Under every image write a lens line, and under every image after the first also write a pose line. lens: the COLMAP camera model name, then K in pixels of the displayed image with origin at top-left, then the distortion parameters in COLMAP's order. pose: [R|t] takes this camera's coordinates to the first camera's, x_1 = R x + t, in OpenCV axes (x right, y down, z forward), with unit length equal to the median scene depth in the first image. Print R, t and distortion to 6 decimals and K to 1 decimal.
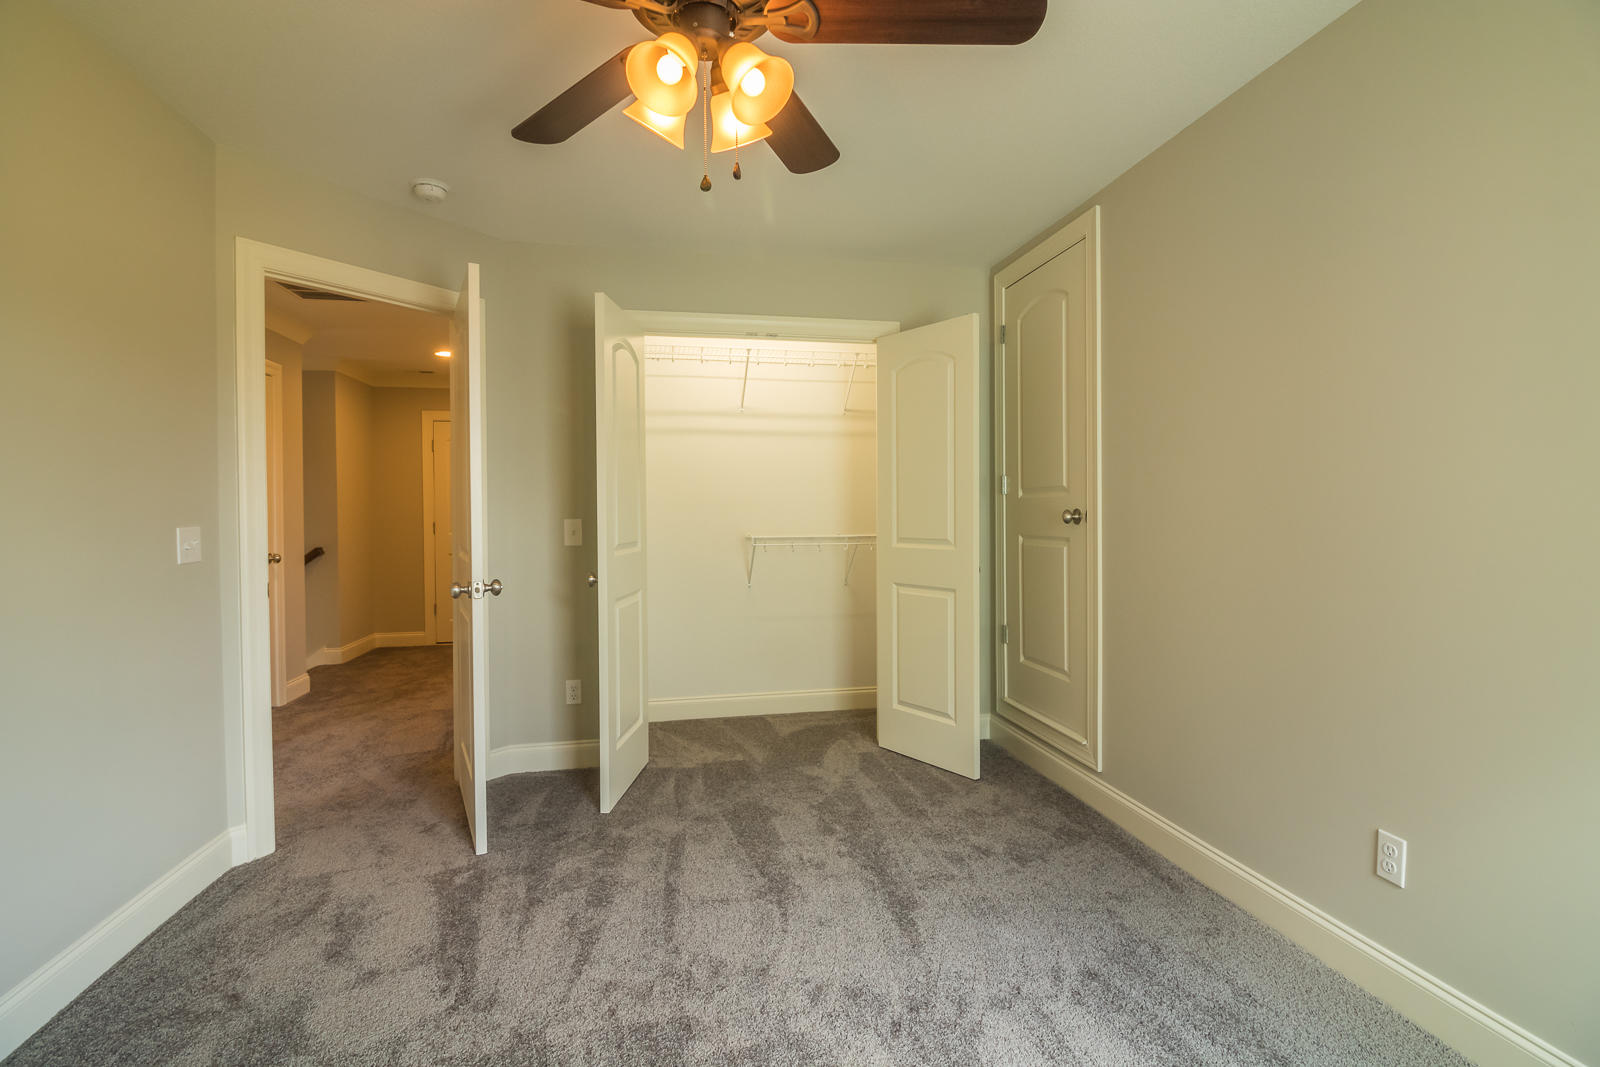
lens RADIAL K [[750.0, 0, 803.5], [0, 750.0, 517.8], [0, 0, 1]] dist [-0.004165, -0.010673]
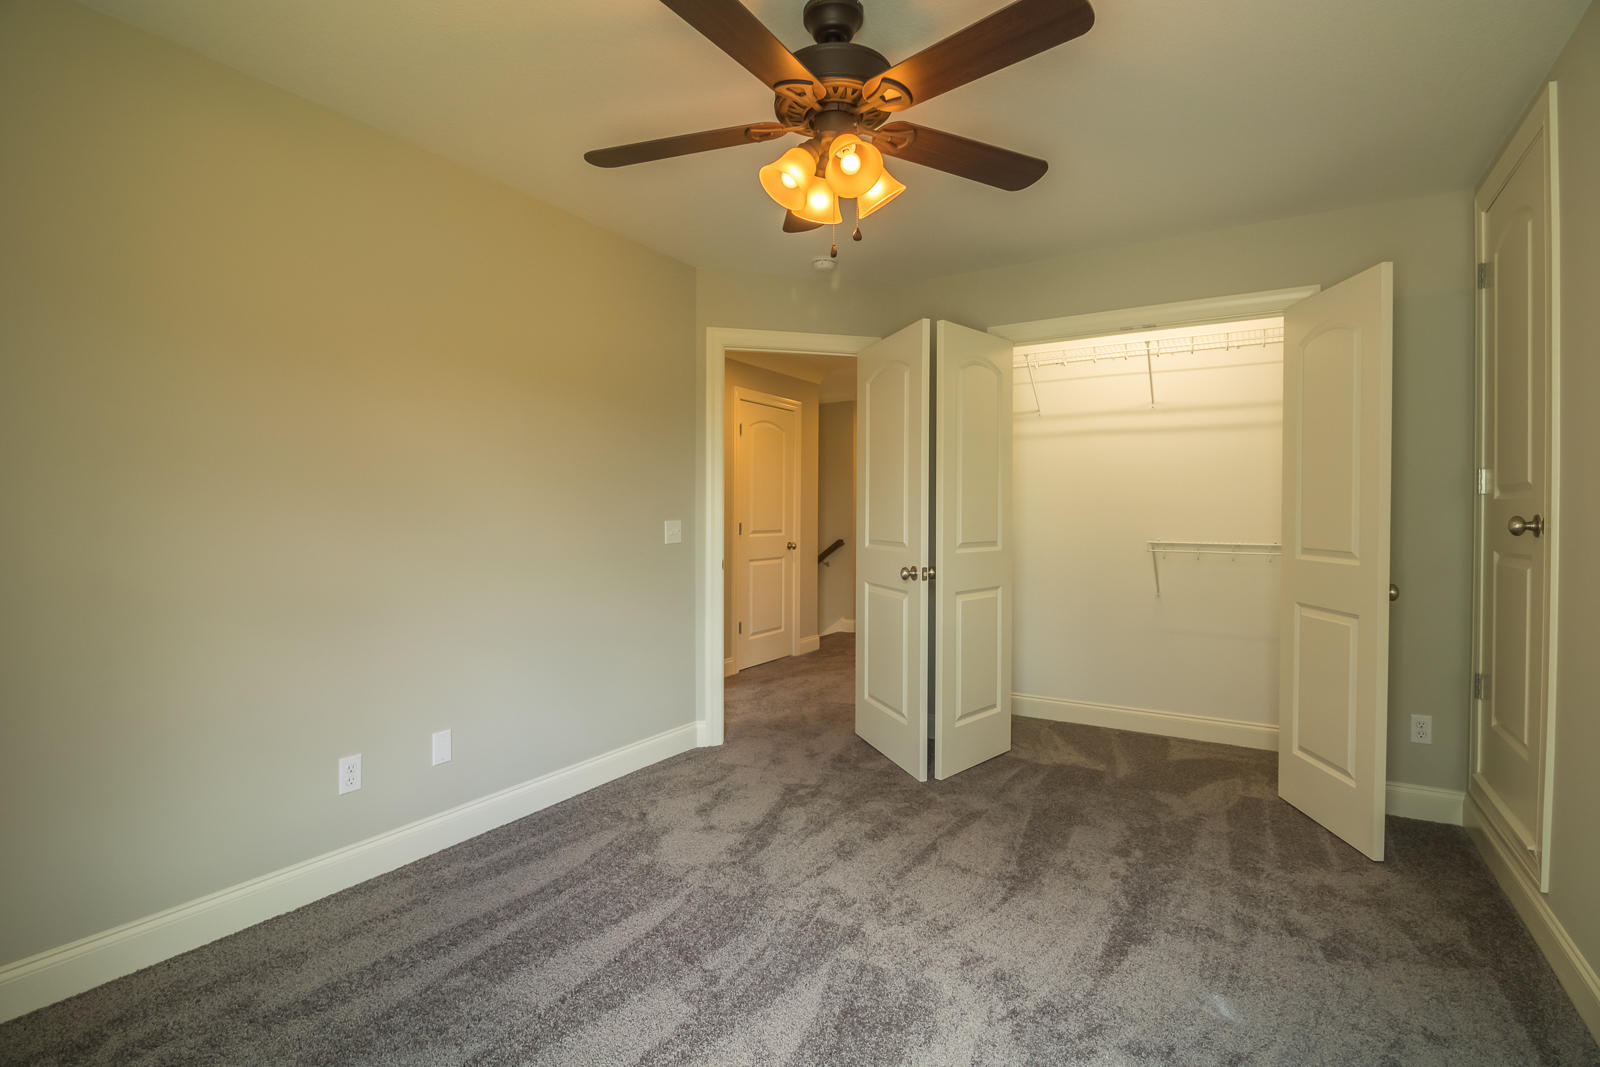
lens RADIAL K [[750.0, 0, 795.8], [0, 750.0, 520.6], [0, 0, 1]] dist [-0.004165, -0.010673]
pose [[0.727853, 0.014828, -0.685573, 0.374312], [-0.014183, 0.999878, 0.006568, -0.001420], [0.685587, 0.004943, 0.727974, 0.027107]]
